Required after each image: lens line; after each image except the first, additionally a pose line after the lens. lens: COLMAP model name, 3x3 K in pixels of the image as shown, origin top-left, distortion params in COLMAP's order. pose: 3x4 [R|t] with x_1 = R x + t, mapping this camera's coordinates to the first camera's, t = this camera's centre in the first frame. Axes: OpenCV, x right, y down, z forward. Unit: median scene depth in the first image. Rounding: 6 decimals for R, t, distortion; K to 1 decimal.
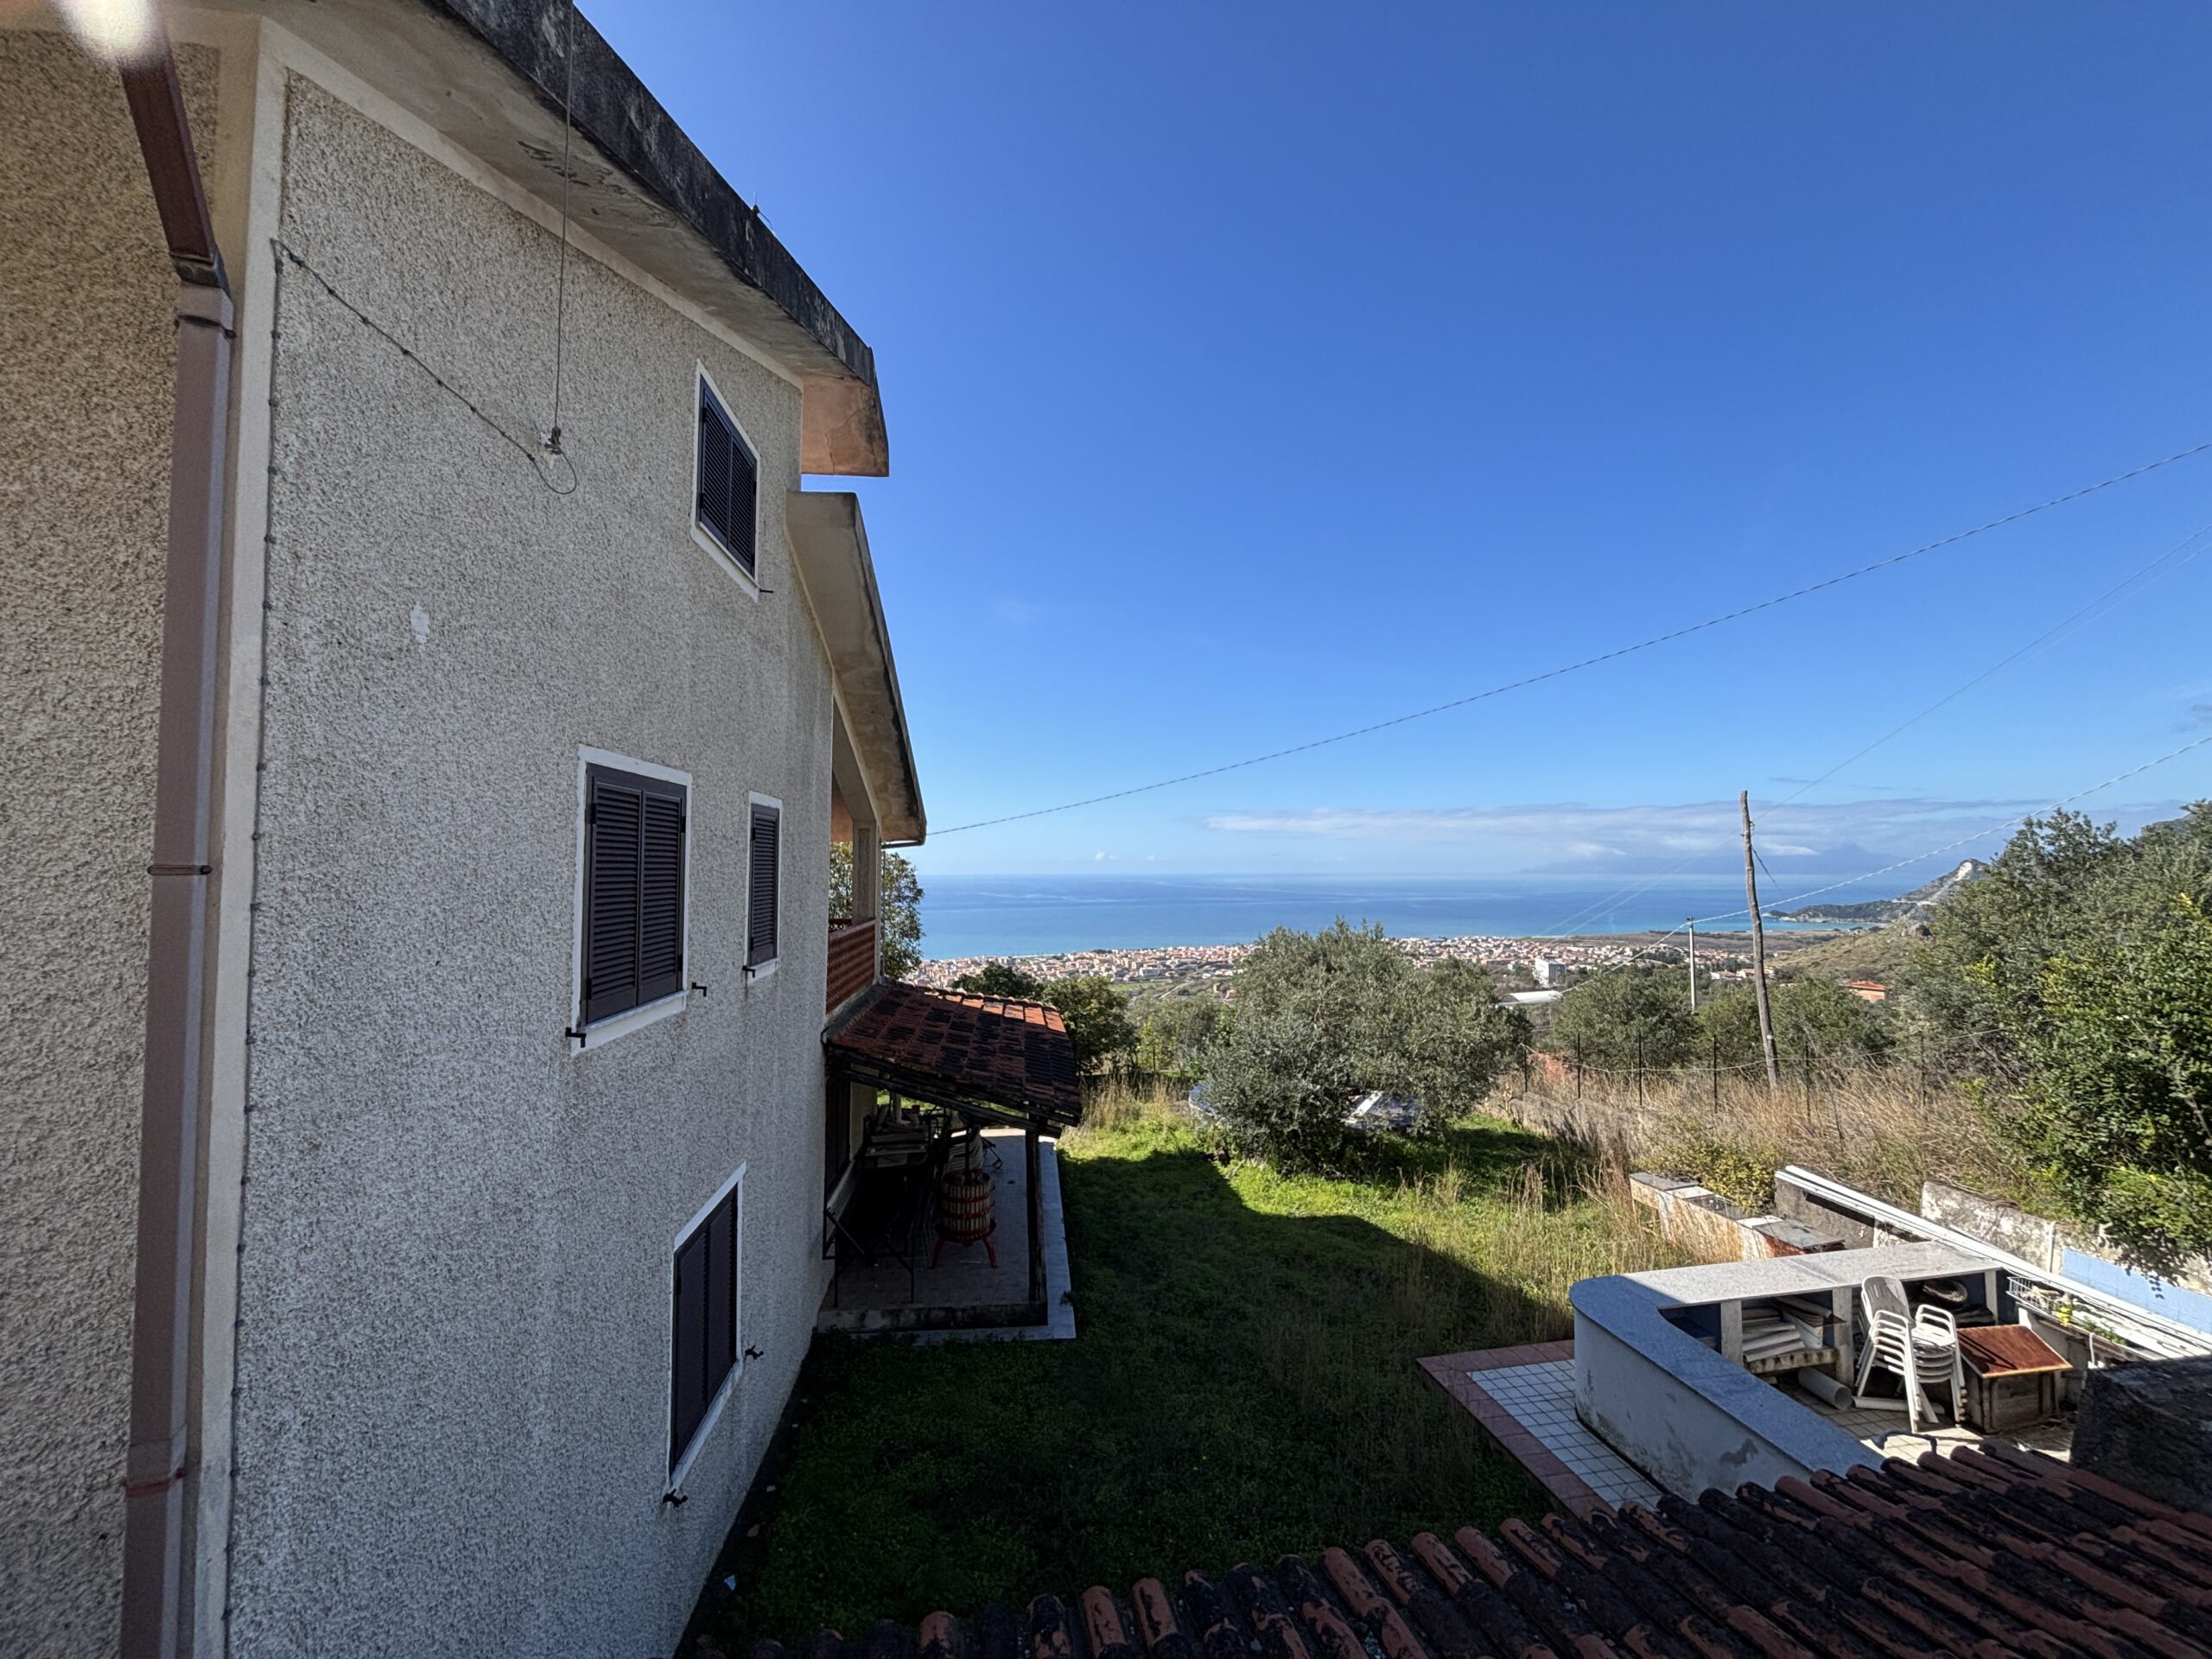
lens RADIAL K [[889.6, 0, 1107.2], [0, 889.6, 829.3], [0, 0, 1]] dist [0.003936, -0.000694]
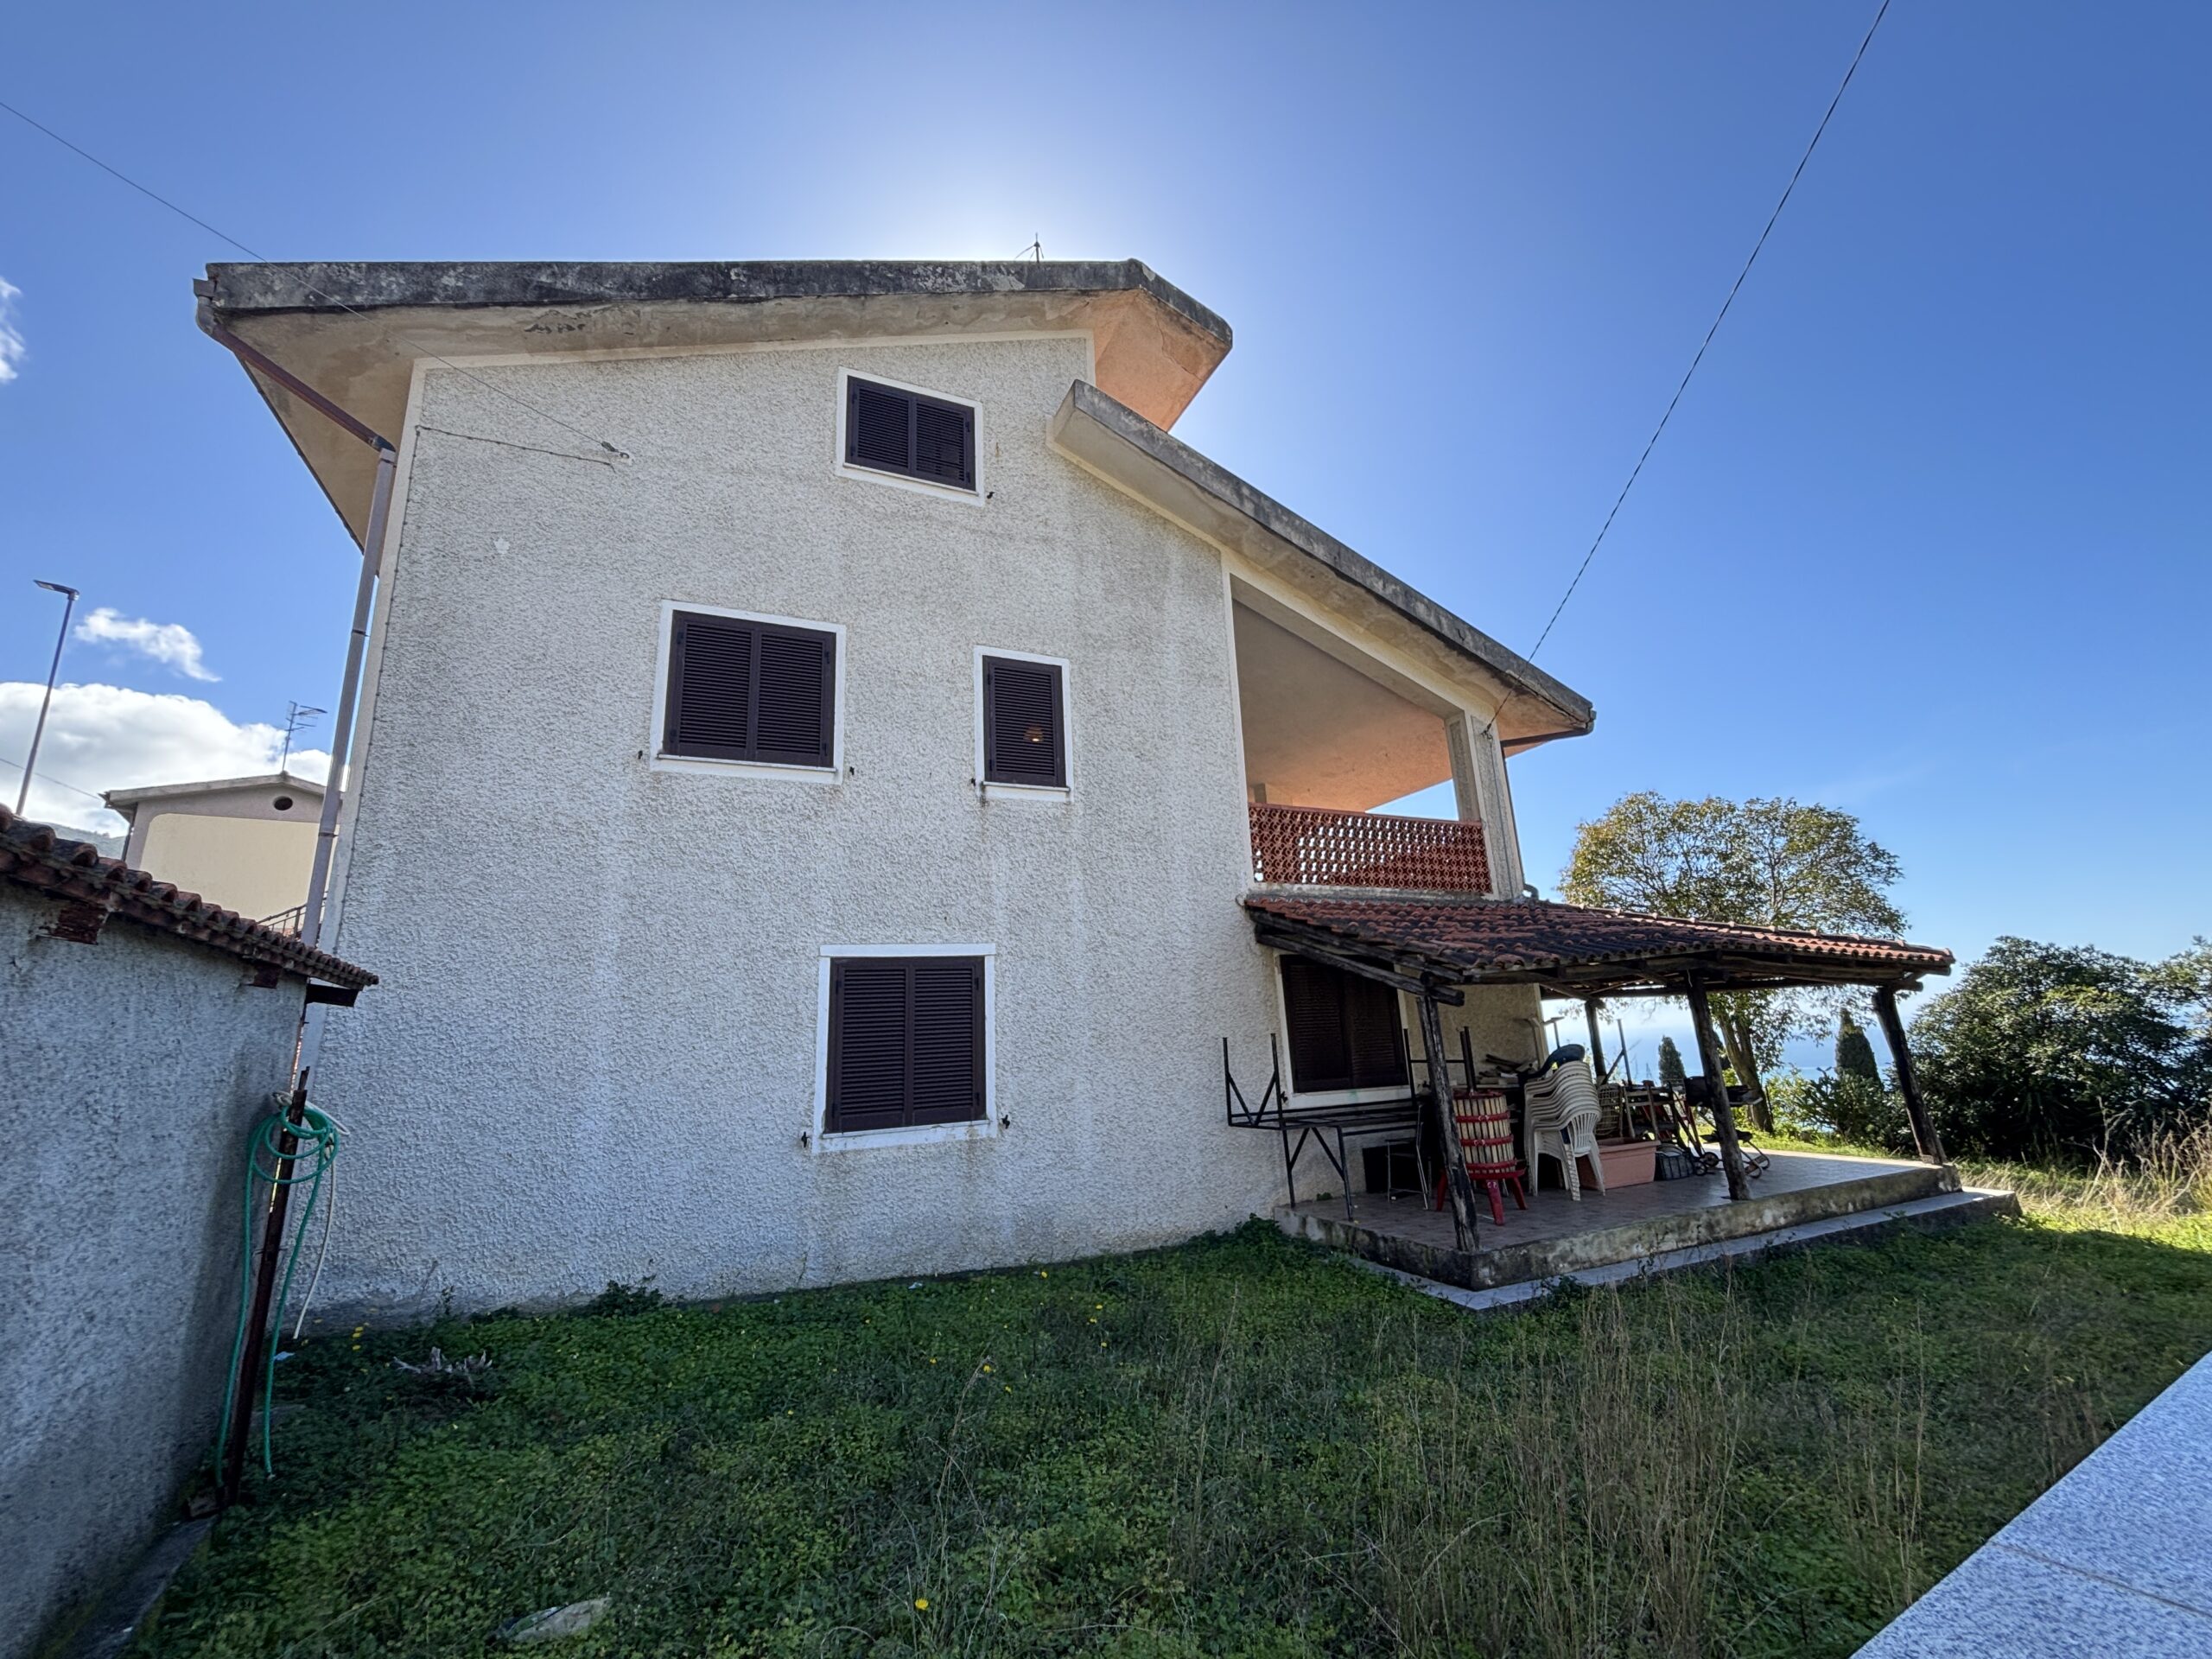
lens RADIAL K [[889.6, 0, 1105.3], [0, 889.6, 820.5], [0, 0, 1]] dist [0.003936, -0.000694]
pose [[0.321085, -0.240576, -0.915984, 0.632823], [0.089796, 0.970573, -0.223437, 0.424893], [0.942784, -0.010510, 0.333239, 0.660868]]
